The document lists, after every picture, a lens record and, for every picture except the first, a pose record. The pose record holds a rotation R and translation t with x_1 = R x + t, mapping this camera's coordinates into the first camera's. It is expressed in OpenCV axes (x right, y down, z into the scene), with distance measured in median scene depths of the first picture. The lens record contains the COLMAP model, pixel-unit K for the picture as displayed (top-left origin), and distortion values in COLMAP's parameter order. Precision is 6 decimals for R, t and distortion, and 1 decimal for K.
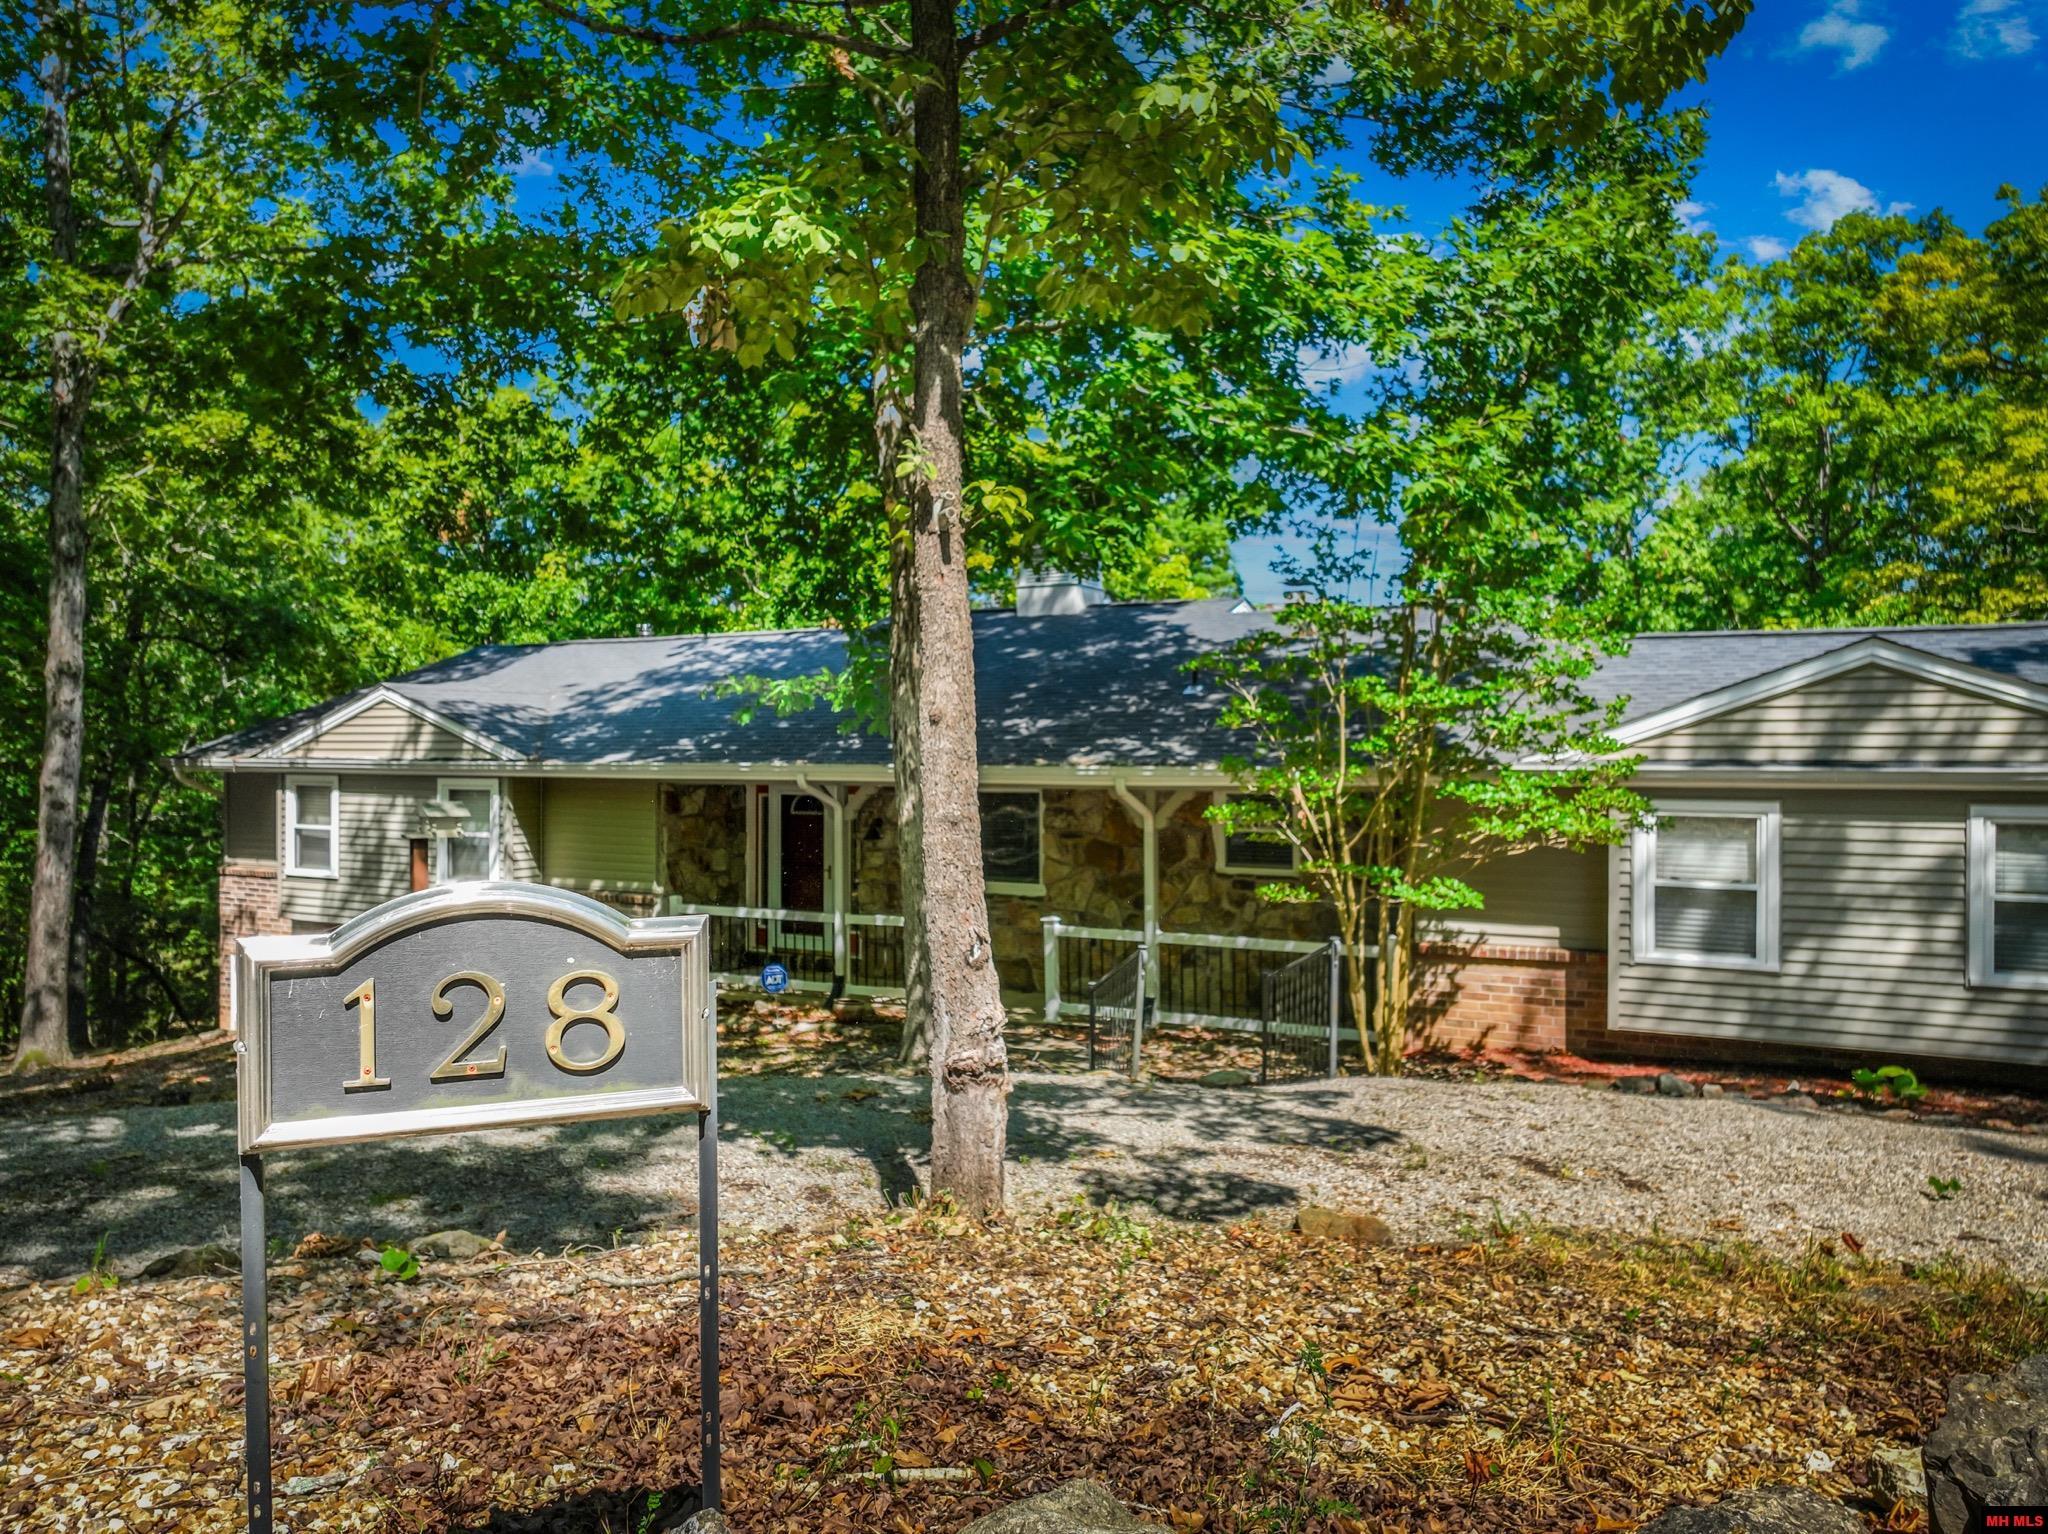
lens RADIAL K [[1555.7, 0, 1024.0], [0, 1555.7, 767.0], [0, 0, 1]] dist [0.003459, -0.001622]
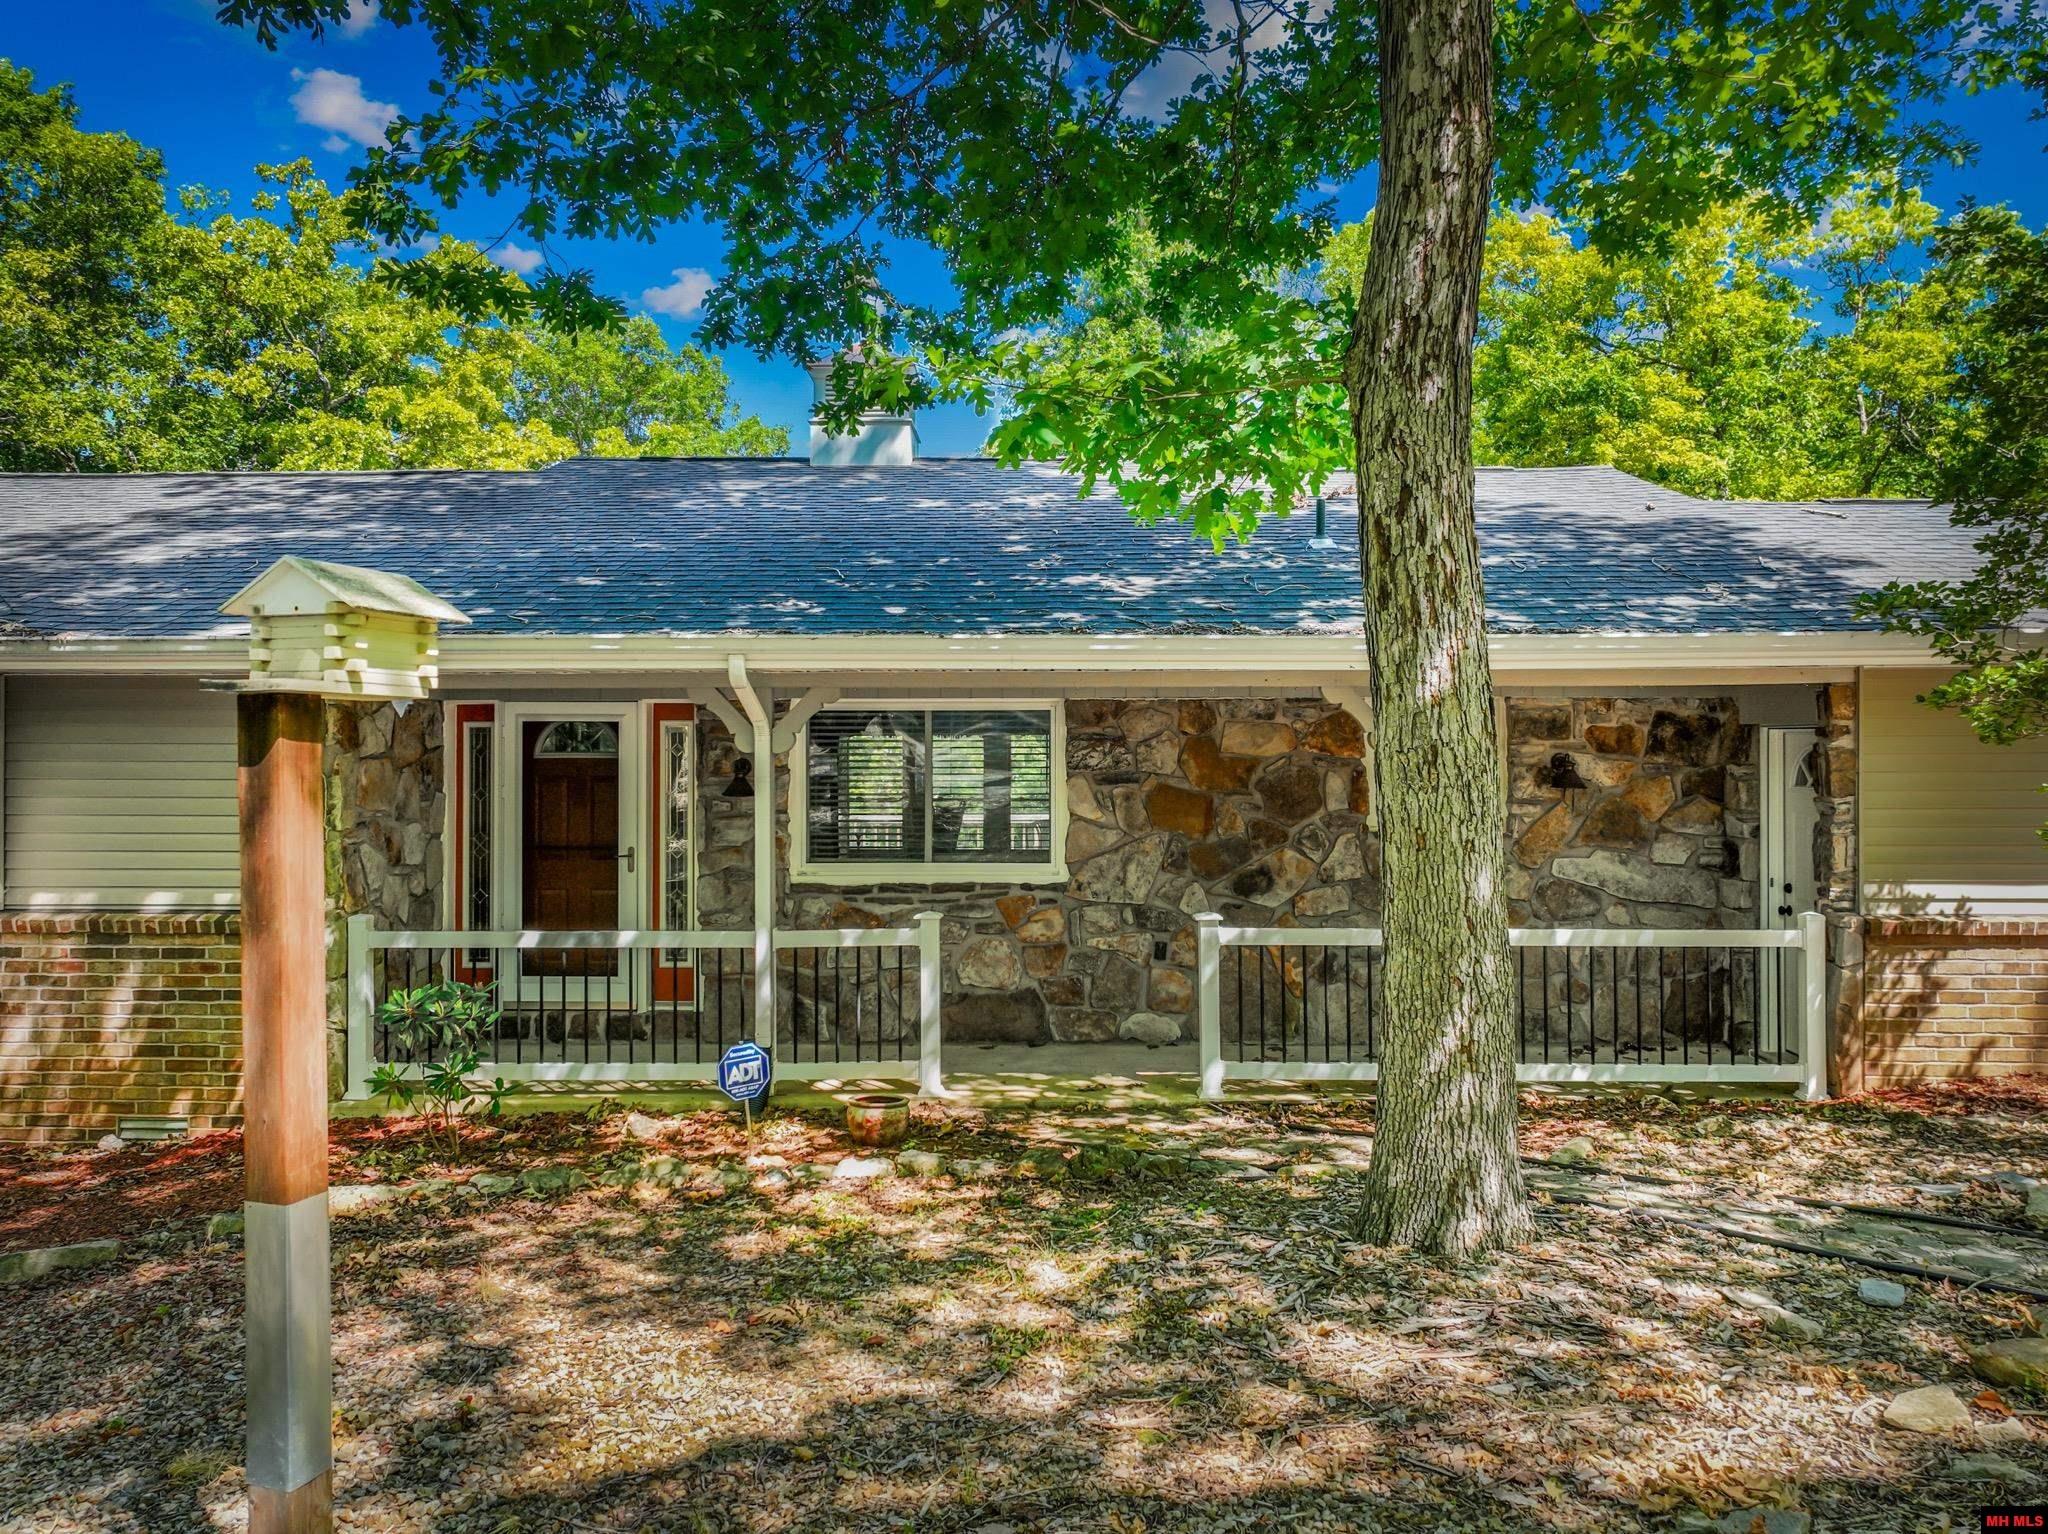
lens RADIAL K [[1459.8, 0, 1024.0], [0, 1459.8, 767.0], [0, 0, 1]] dist [-0.049206, -0.000334]
pose [[0.884772, 0.006058, 0.465985, -0.320887], [0.002431, 0.999842, -0.017614, 0.060828], [-0.466018, 0.016717, 0.884617, 0.648524]]
